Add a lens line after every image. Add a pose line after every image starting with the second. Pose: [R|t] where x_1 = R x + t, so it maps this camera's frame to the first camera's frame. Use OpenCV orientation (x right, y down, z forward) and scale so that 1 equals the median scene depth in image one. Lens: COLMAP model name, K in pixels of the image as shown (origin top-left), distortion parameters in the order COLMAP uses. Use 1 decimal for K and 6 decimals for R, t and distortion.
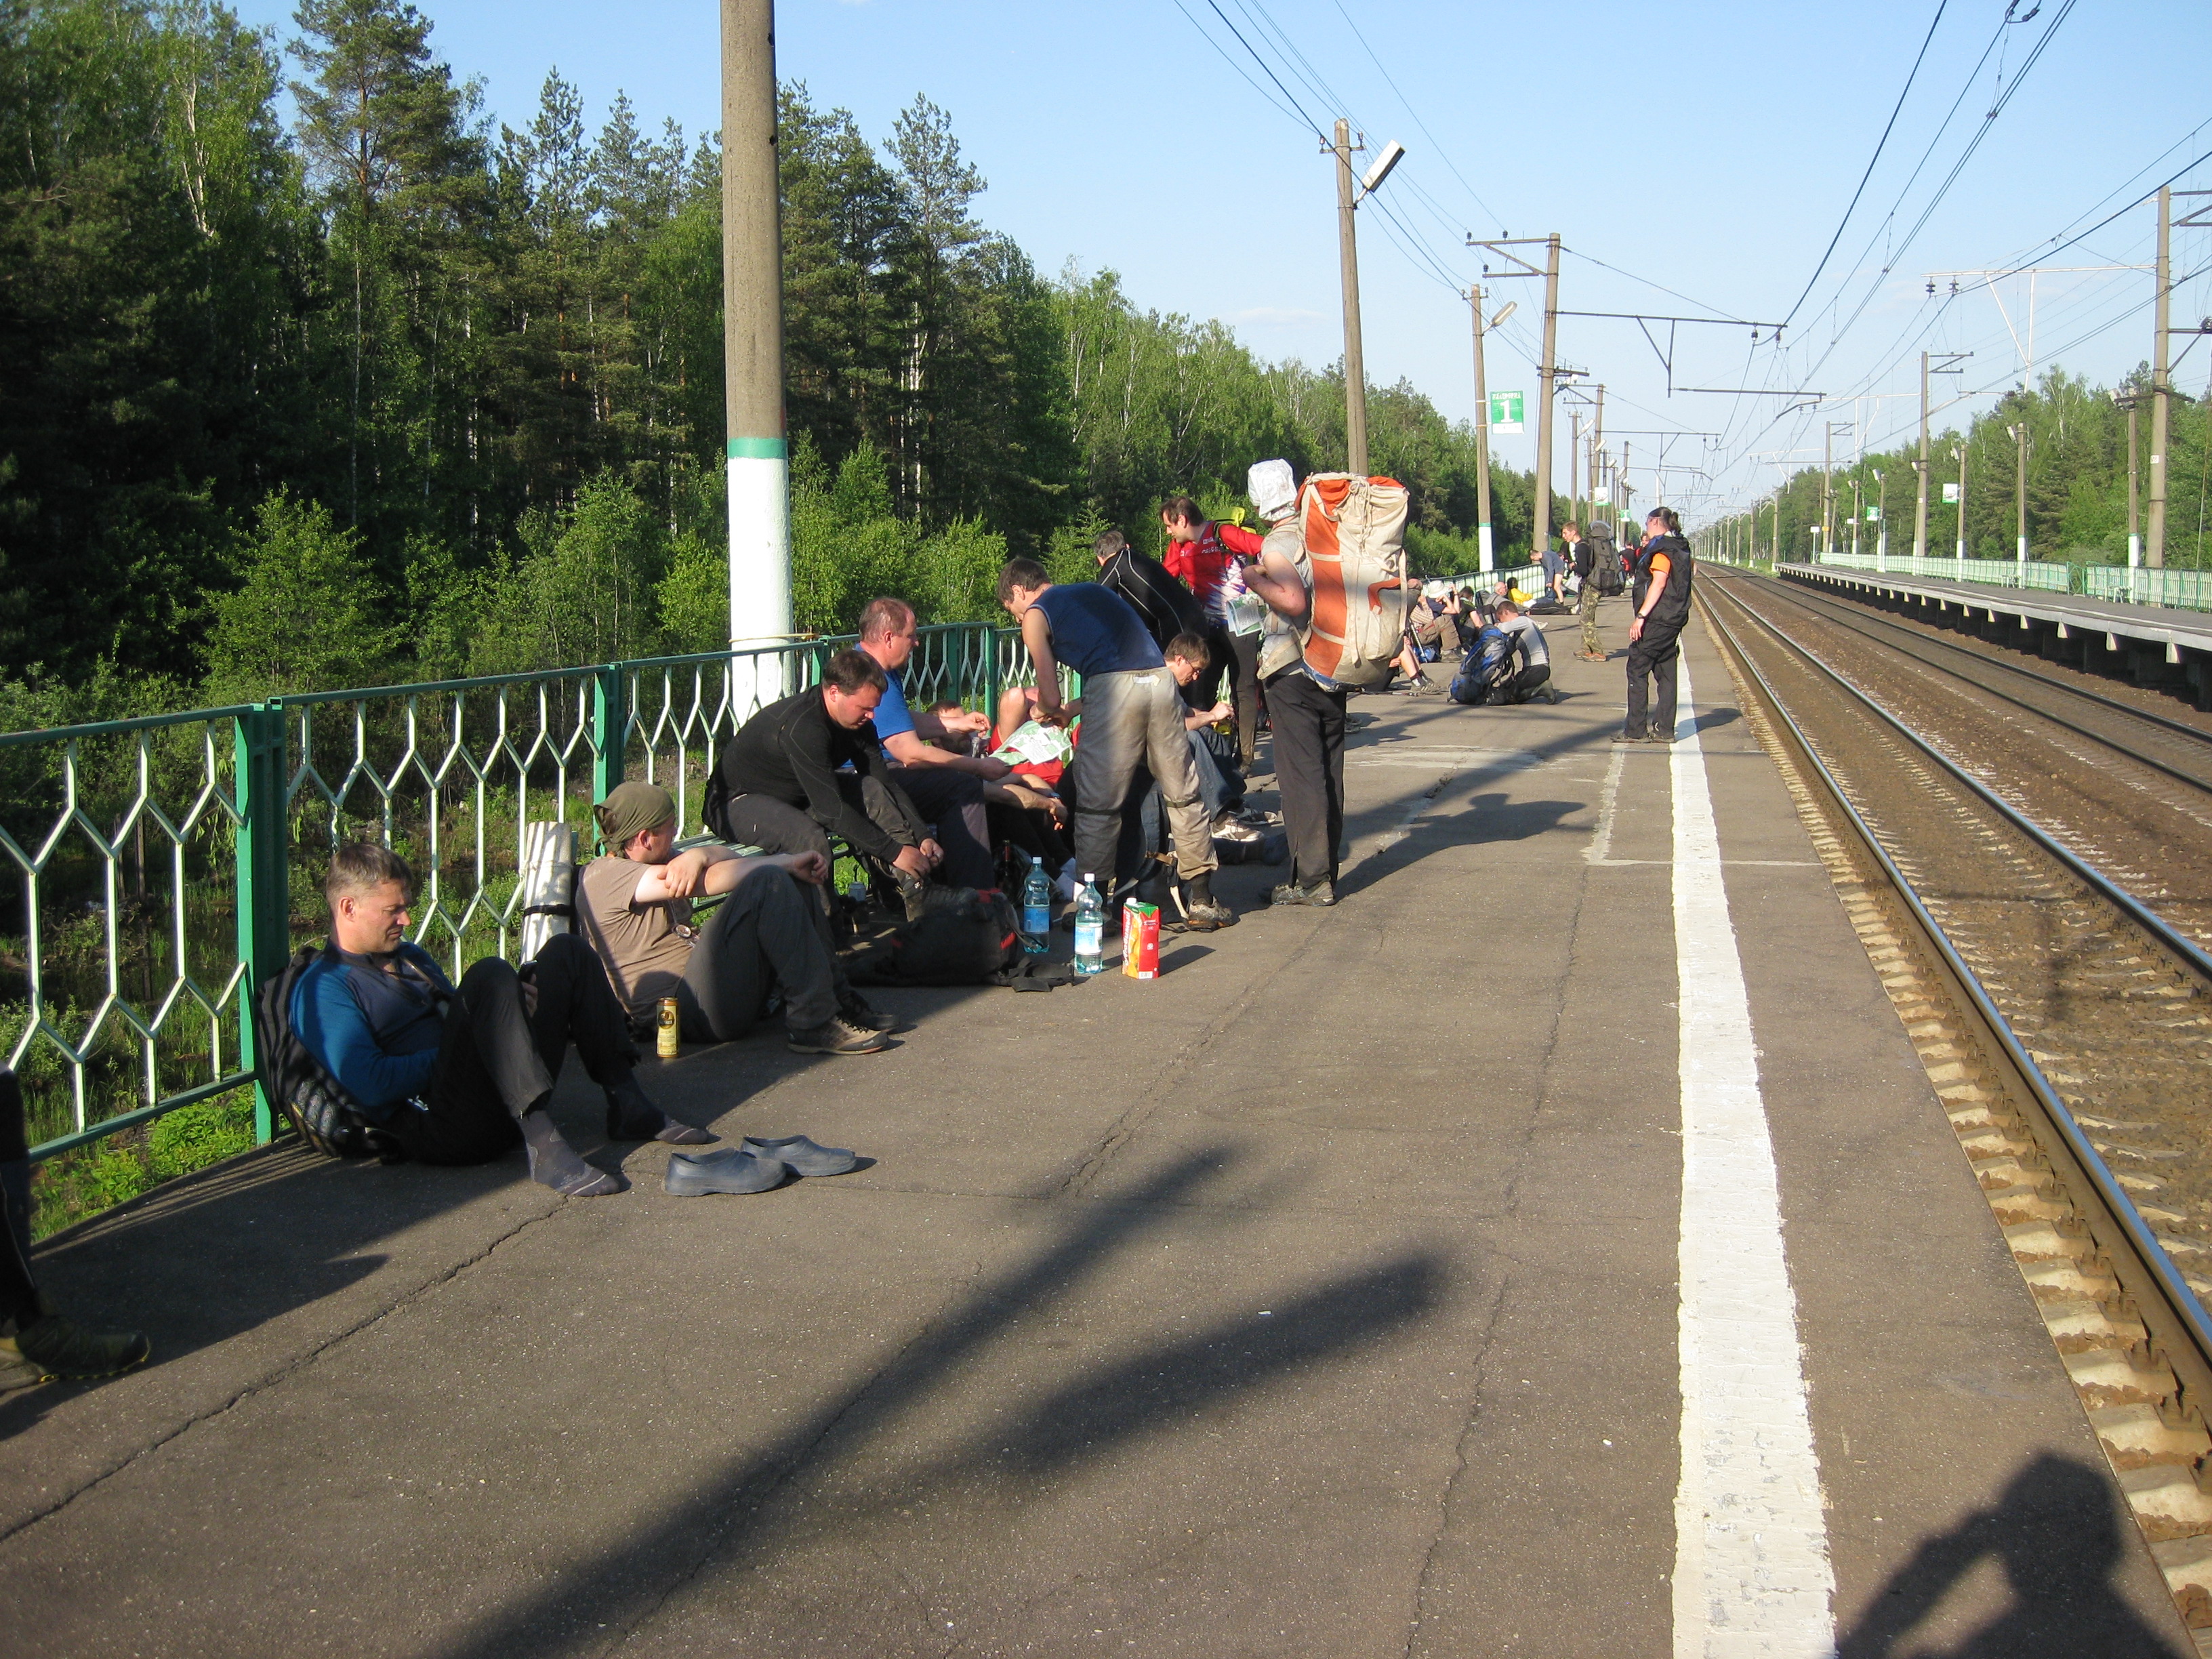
lens RADIAL K [[2413.6, 0, 1138.7], [0, 2413.6, 832.6], [0, 0, 1]] dist [-0.151049, 0.027892]
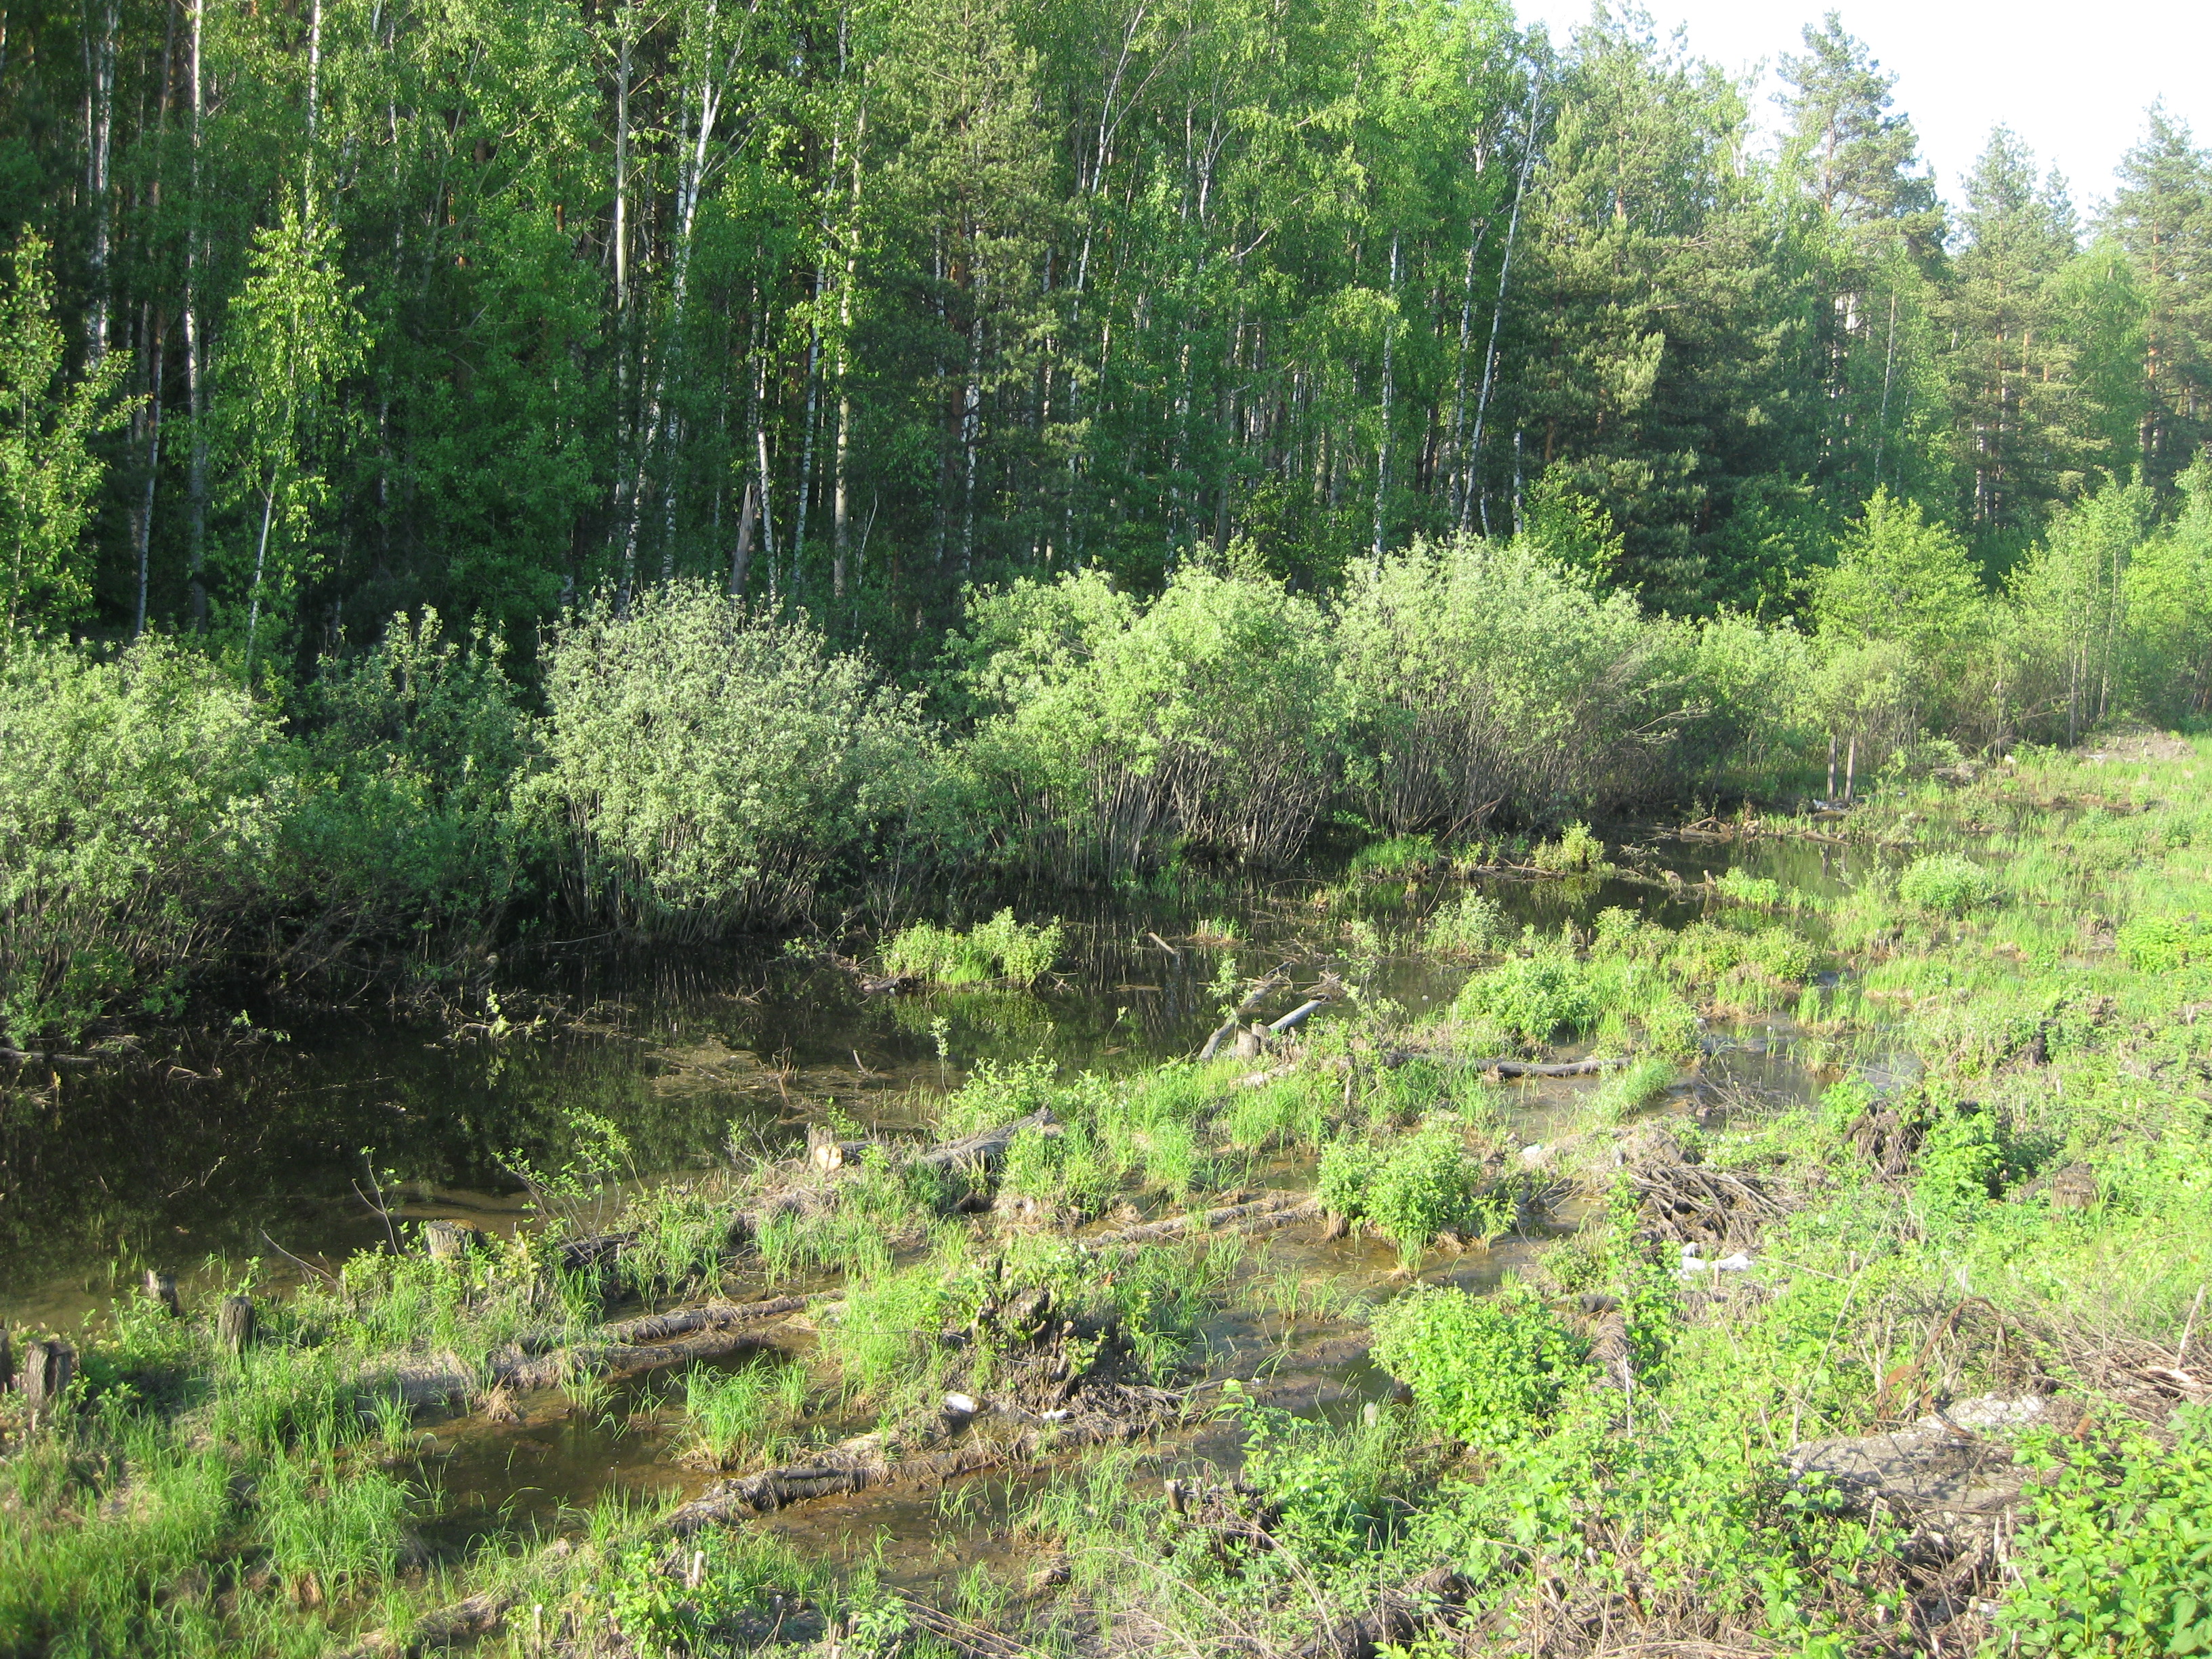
lens RADIAL K [[2413.6, 0, 1138.7], [0, 2413.6, 832.6], [0, 0, 1]] dist [-0.151049, 0.027892]
pose [[0.891196, 0.094825, -0.443596, -0.079768], [-0.092008, 0.995367, 0.027929, 0.018922], [0.444189, 0.015924, 0.895791, -0.152794]]
